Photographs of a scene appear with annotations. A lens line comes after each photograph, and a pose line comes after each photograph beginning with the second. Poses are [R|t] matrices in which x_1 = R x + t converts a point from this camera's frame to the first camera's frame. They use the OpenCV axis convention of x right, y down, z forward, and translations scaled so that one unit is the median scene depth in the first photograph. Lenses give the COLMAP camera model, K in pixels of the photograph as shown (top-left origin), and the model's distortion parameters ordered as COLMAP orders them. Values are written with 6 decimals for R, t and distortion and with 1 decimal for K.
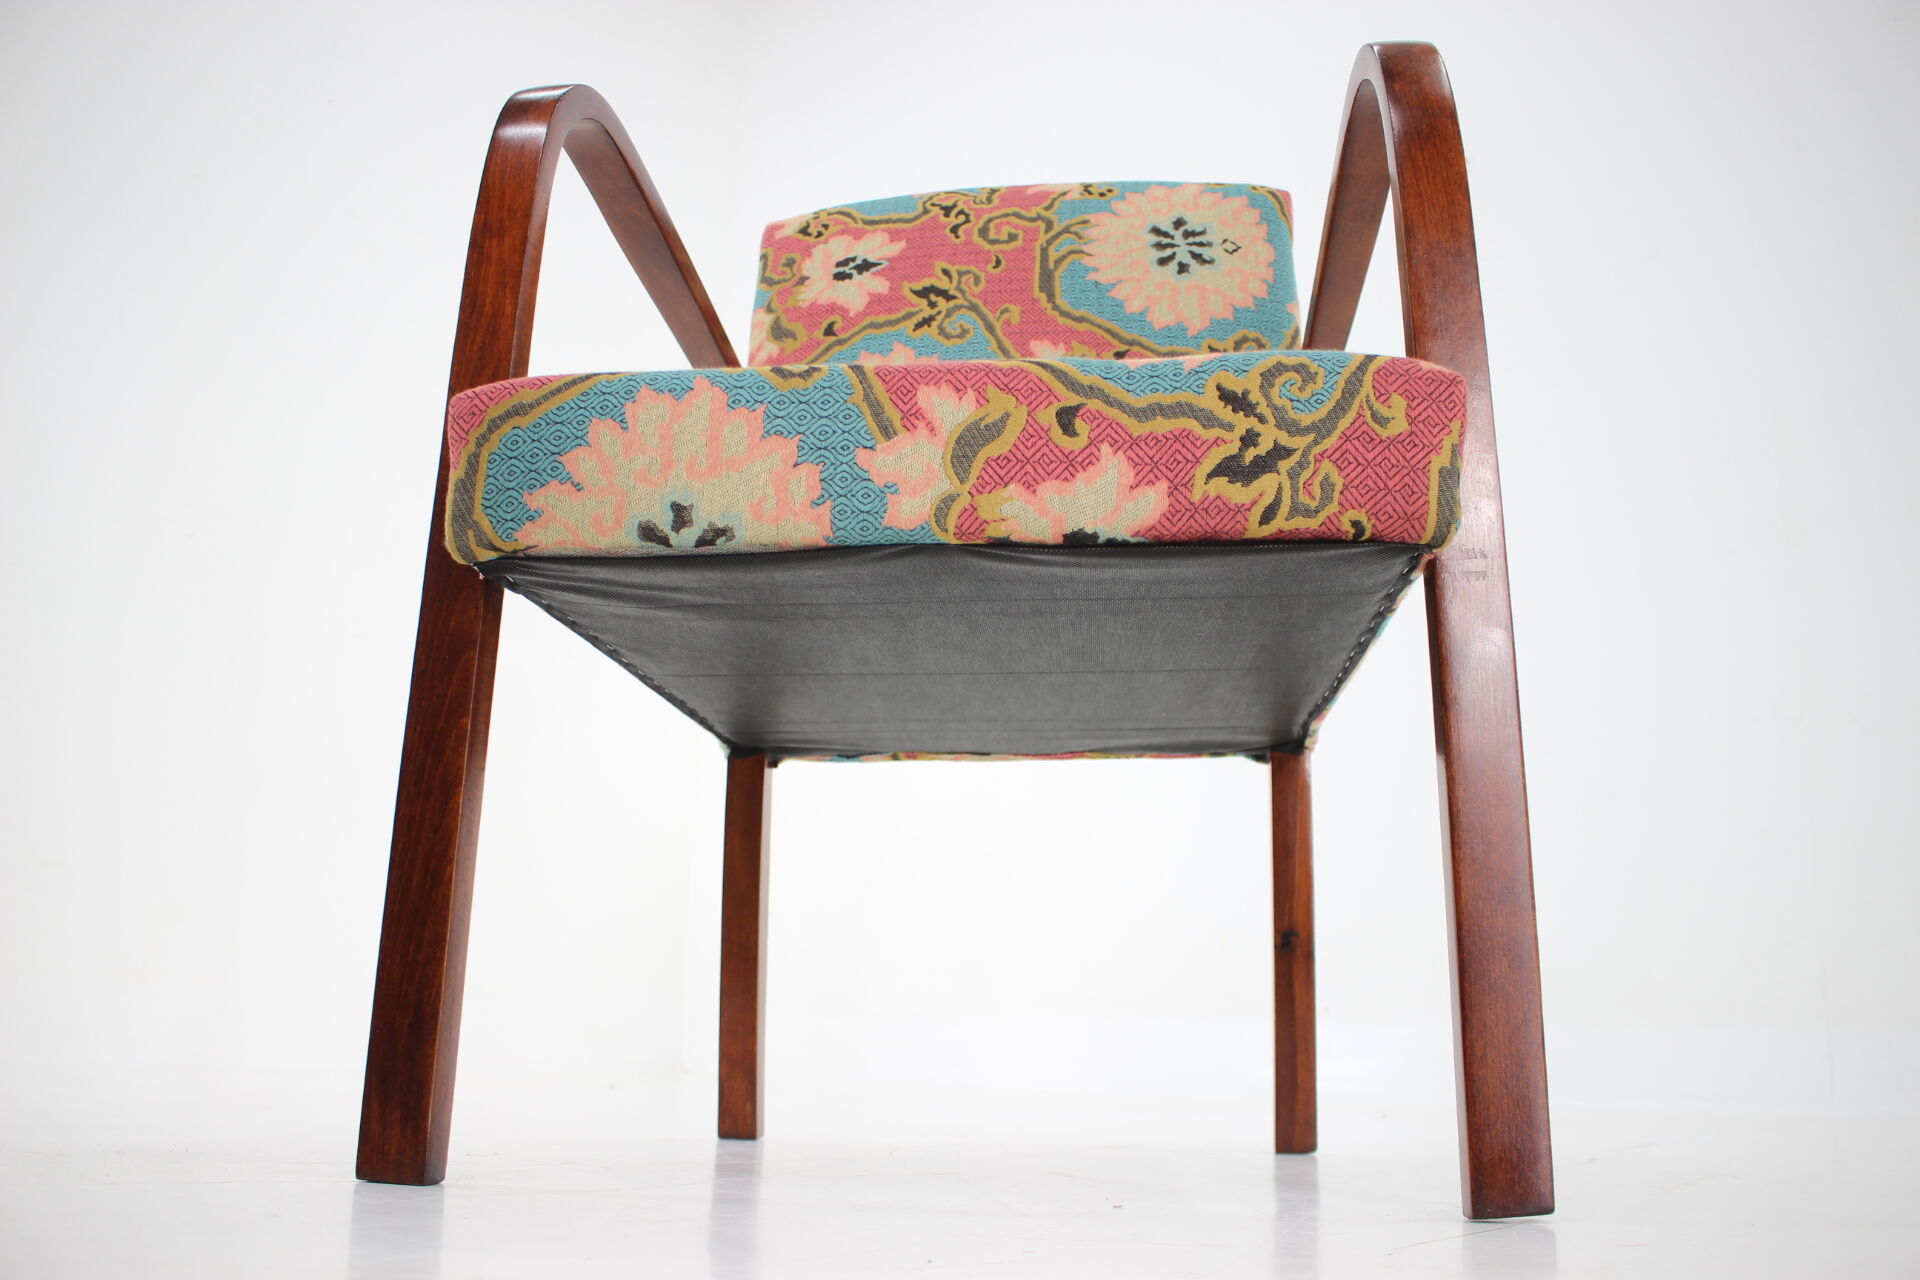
lens RADIAL K [[1590.2, 0, 953.8], [0, 1590.2, 664.7], [0, 0, 1]] dist [-0.161496, 0.125699]
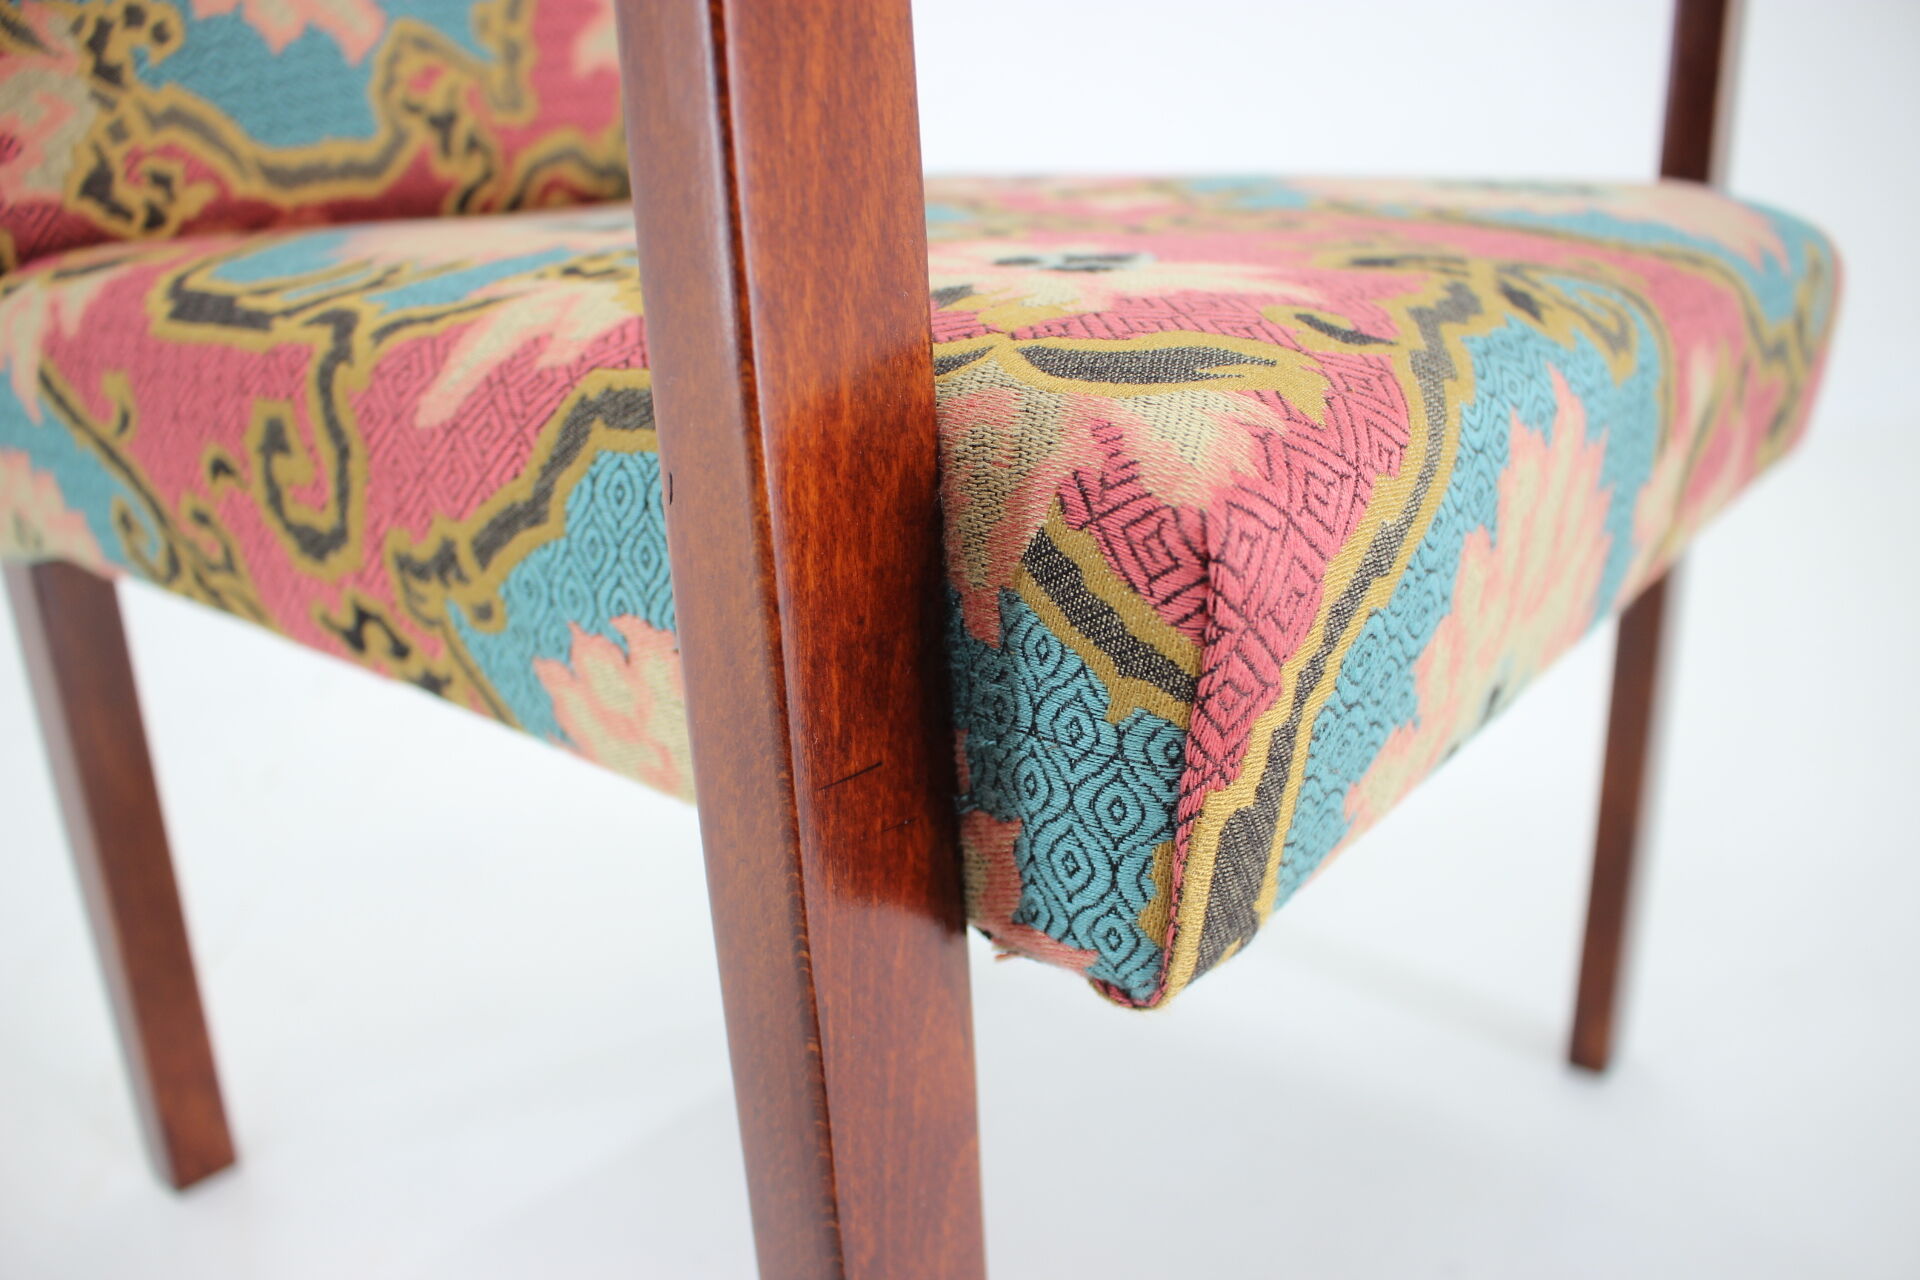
lens RADIAL K [[1590.2, 0, 953.8], [0, 1590.2, 664.7], [0, 0, 1]] dist [-0.161496, 0.125699]
pose [[0.523829, -0.317844, 0.790303, -0.337081], [-0.182807, 0.864214, 0.468738, -0.160738], [-0.831977, -0.390011, 0.394596, 0.553606]]
